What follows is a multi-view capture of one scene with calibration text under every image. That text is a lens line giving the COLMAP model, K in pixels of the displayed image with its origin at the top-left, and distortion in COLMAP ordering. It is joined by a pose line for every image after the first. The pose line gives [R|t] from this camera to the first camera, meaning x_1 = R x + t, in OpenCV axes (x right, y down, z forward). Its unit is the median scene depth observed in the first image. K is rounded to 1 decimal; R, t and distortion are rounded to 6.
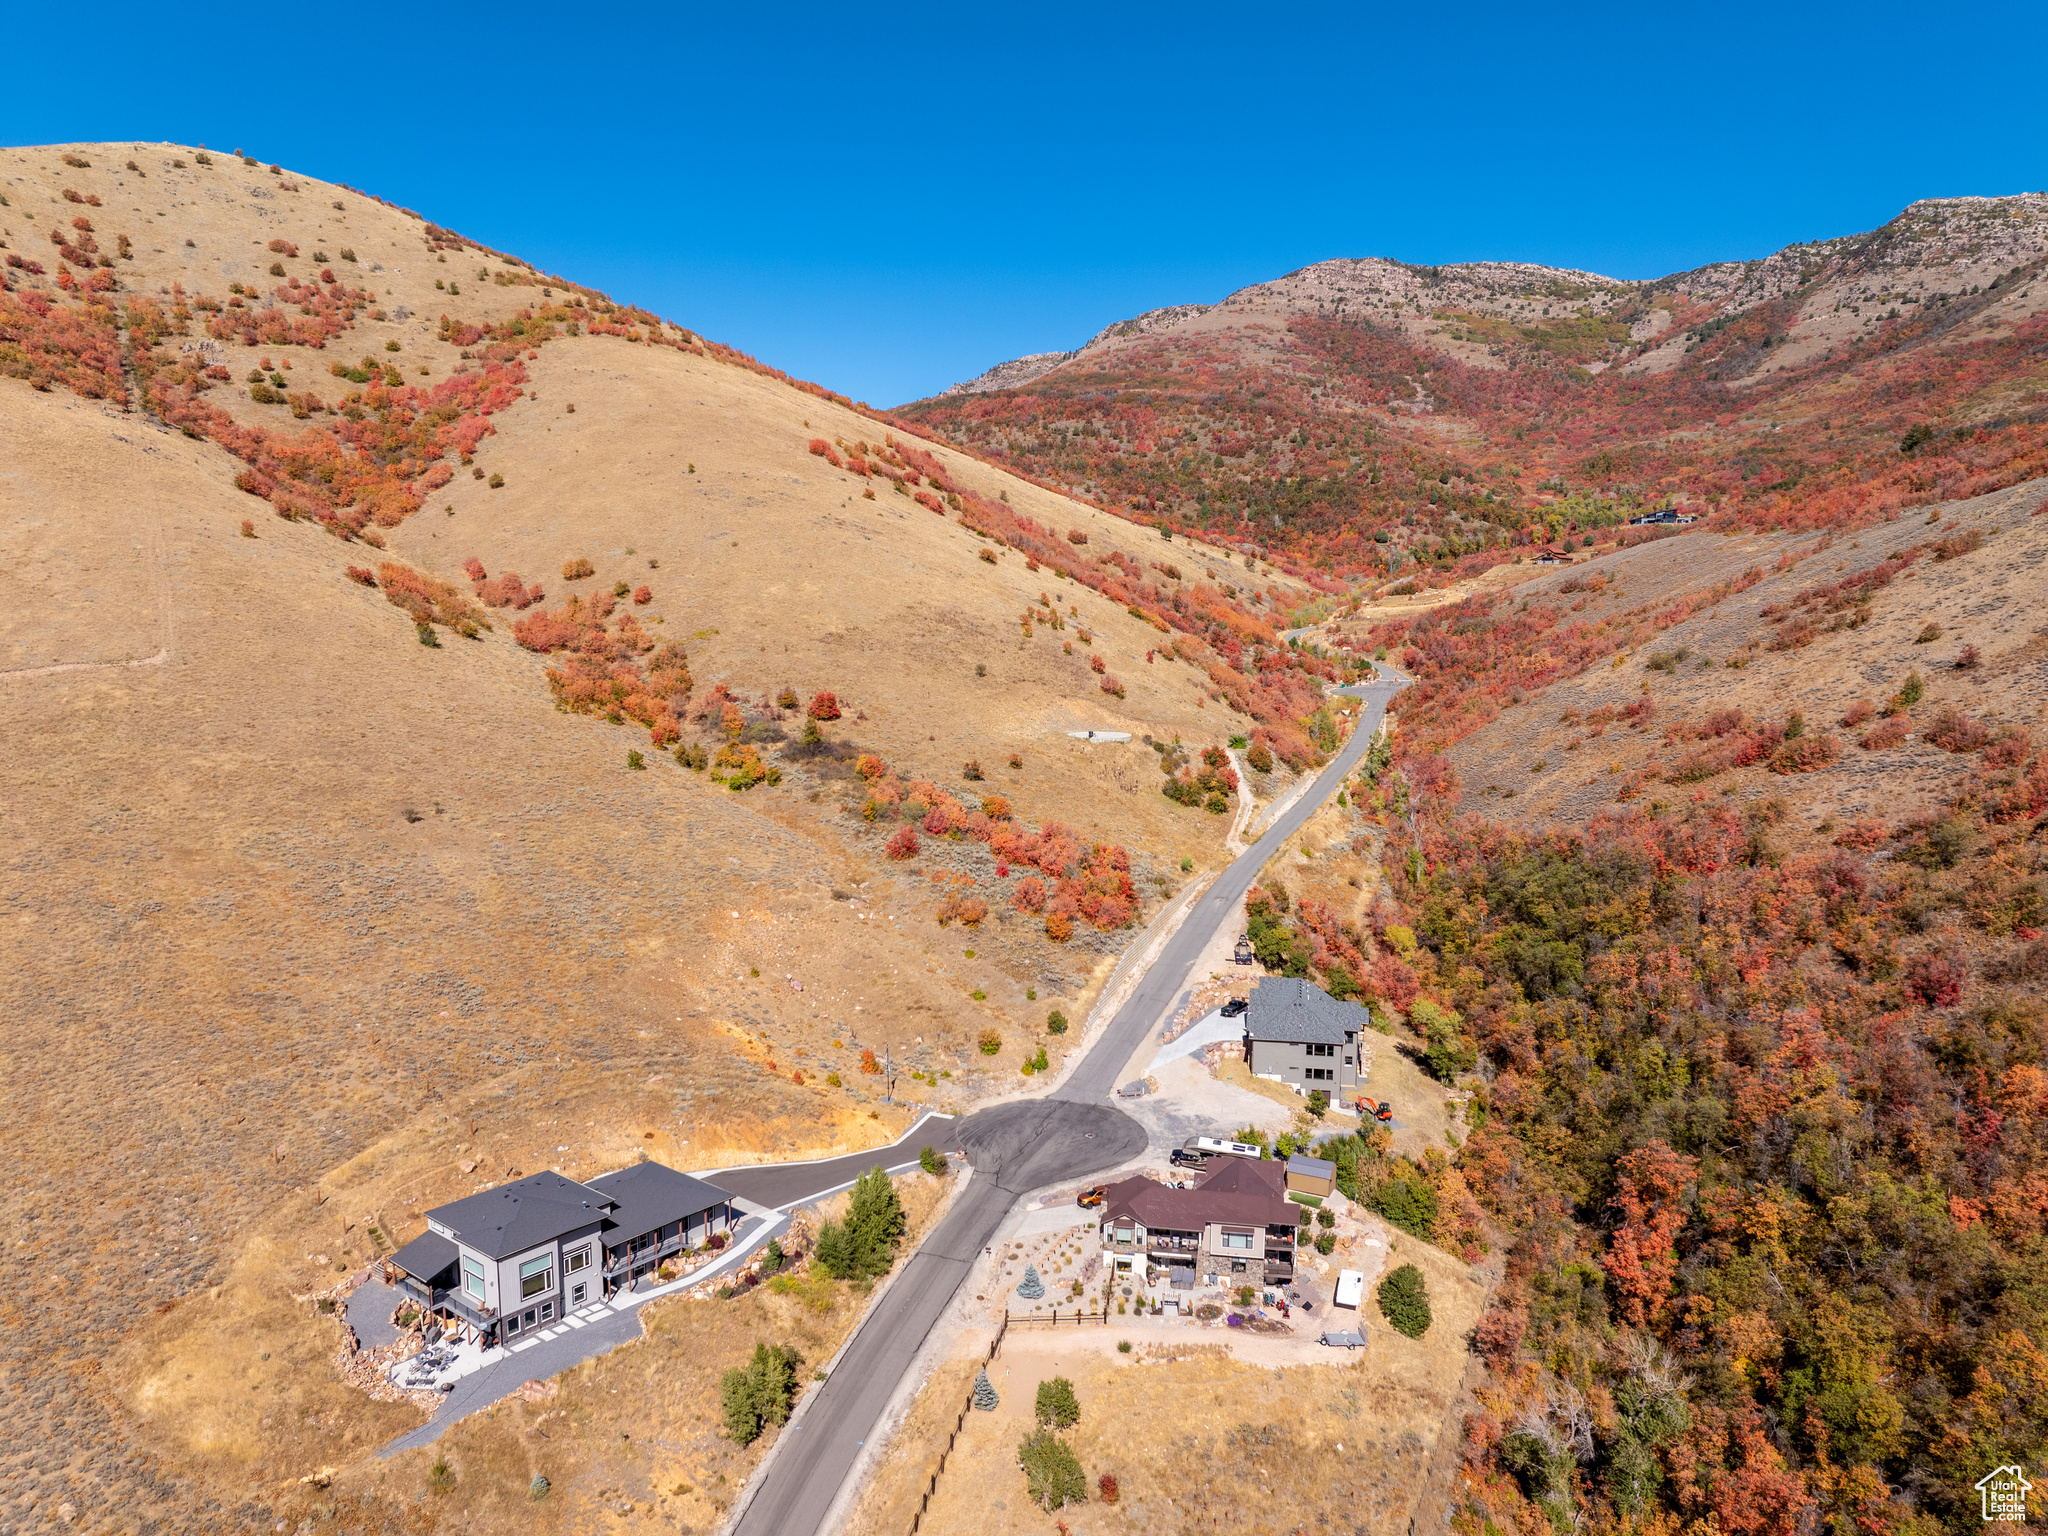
lens RADIAL K [[1438.0, 0, 1017.4], [0, 1438.0, 766.3], [0, 0, 1]] dist [-0.049176, 0.013651]
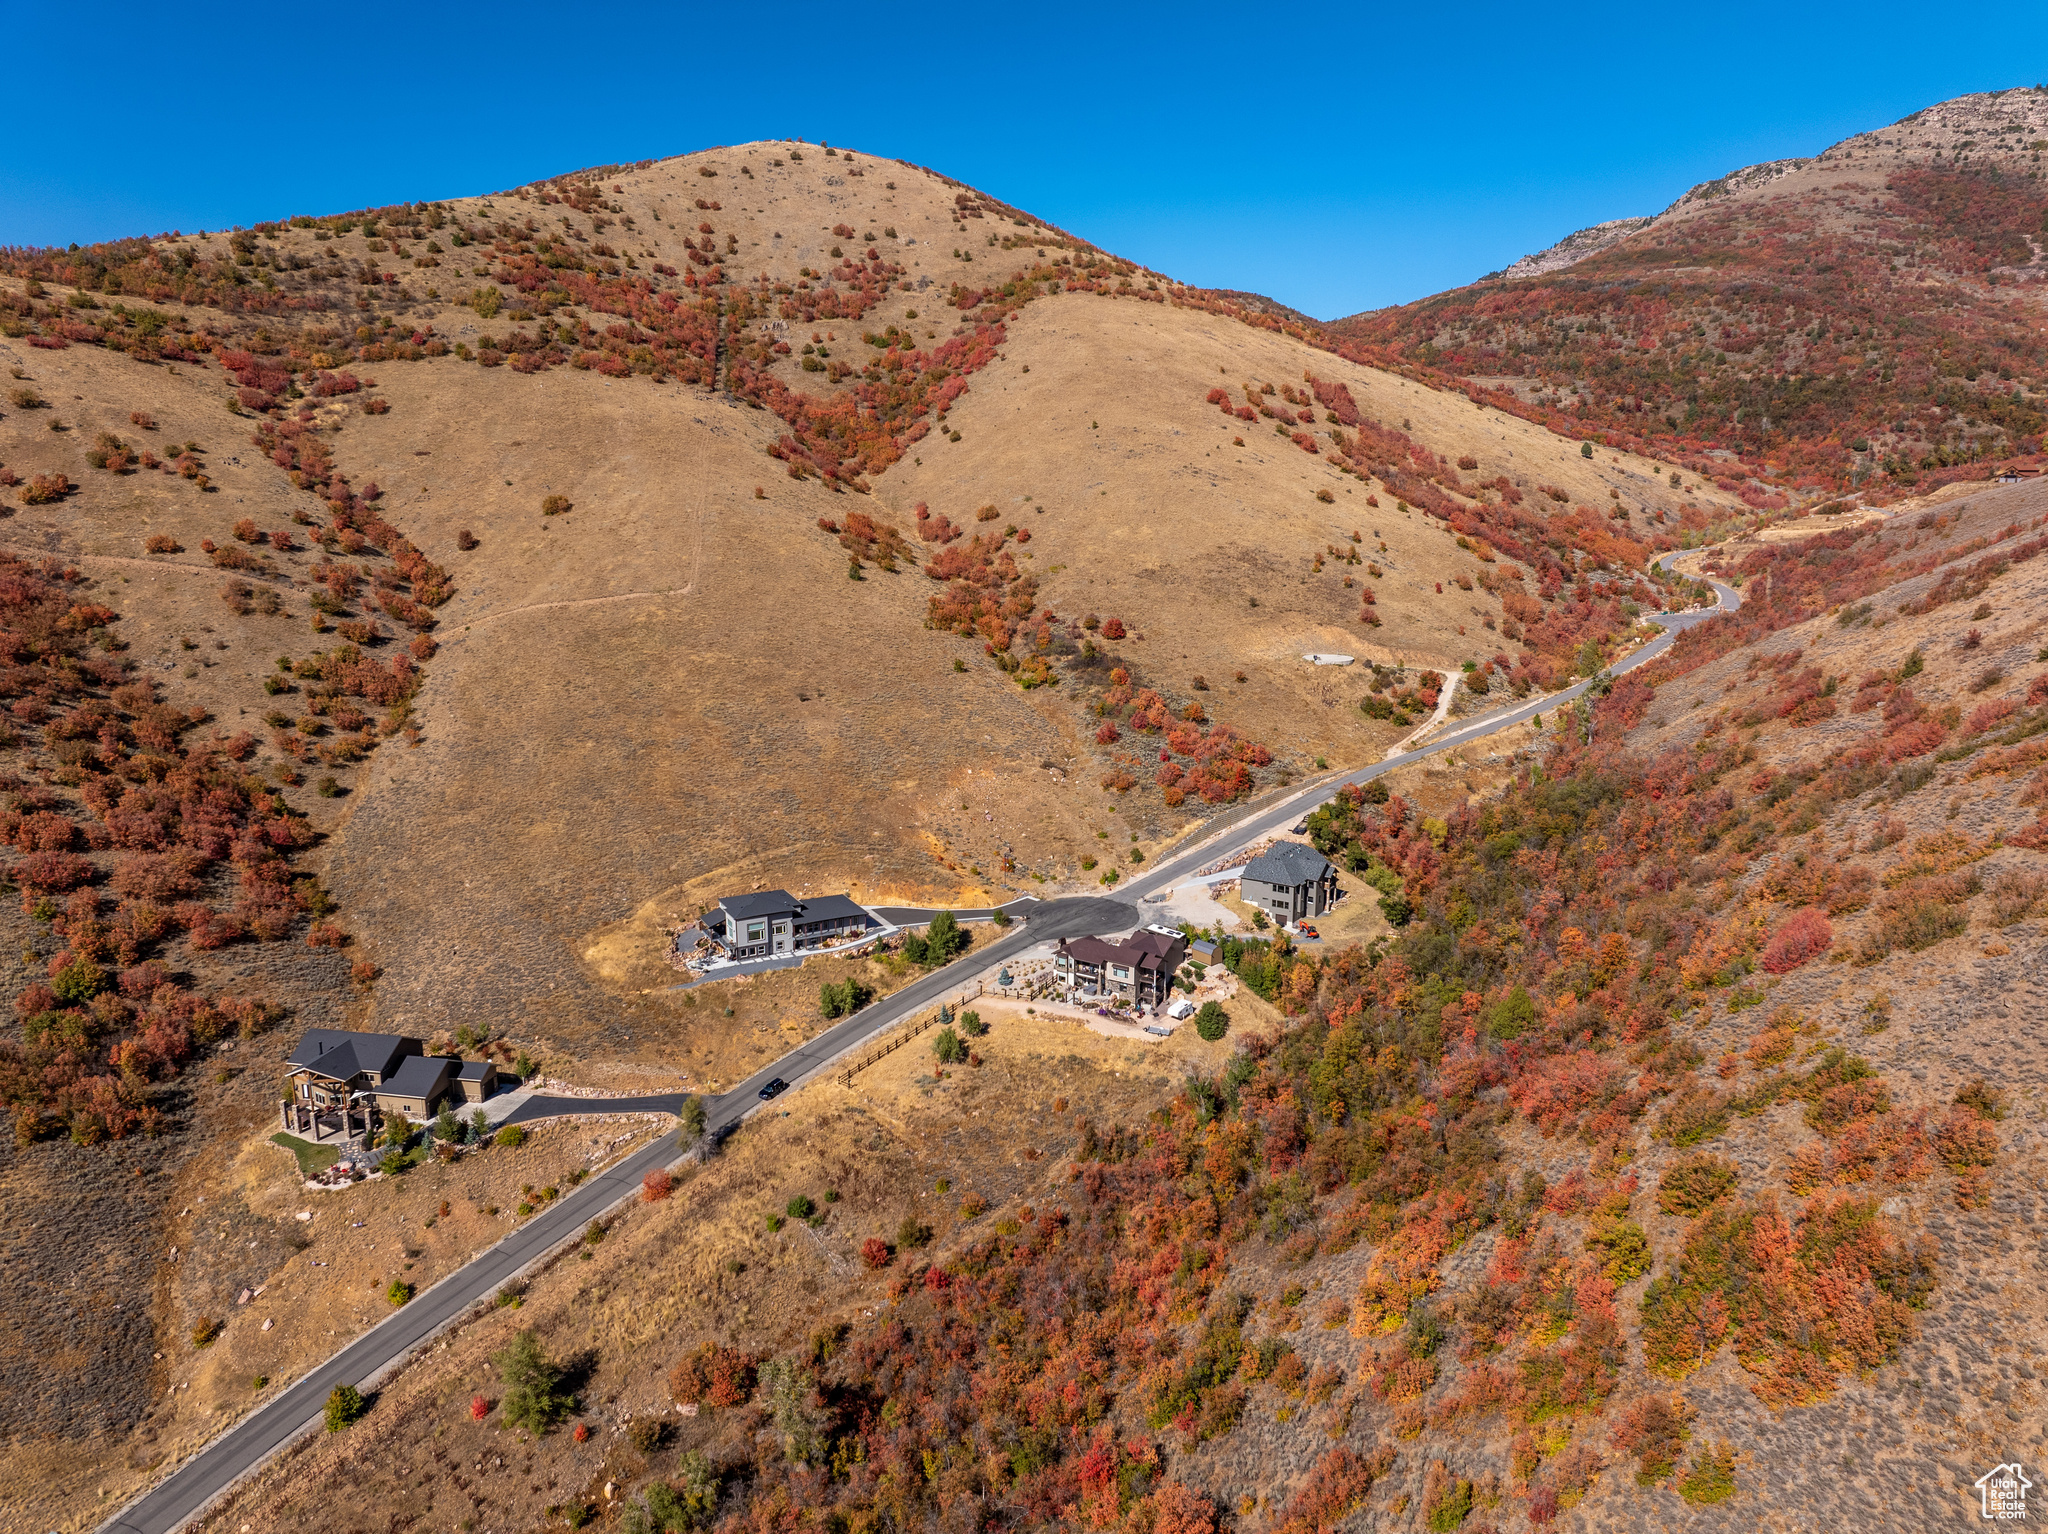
lens RADIAL K [[1438.0, 0, 1003.1], [0, 1438.0, 757.0], [0, 0, 1]] dist [-0.049176, 0.013651]
pose [[0.914443, 0.073127, -0.398054, 0.263586], [-0.039728, 0.995010, 0.091528, -0.033709], [0.402761, -0.067883, 0.912784, -0.246305]]
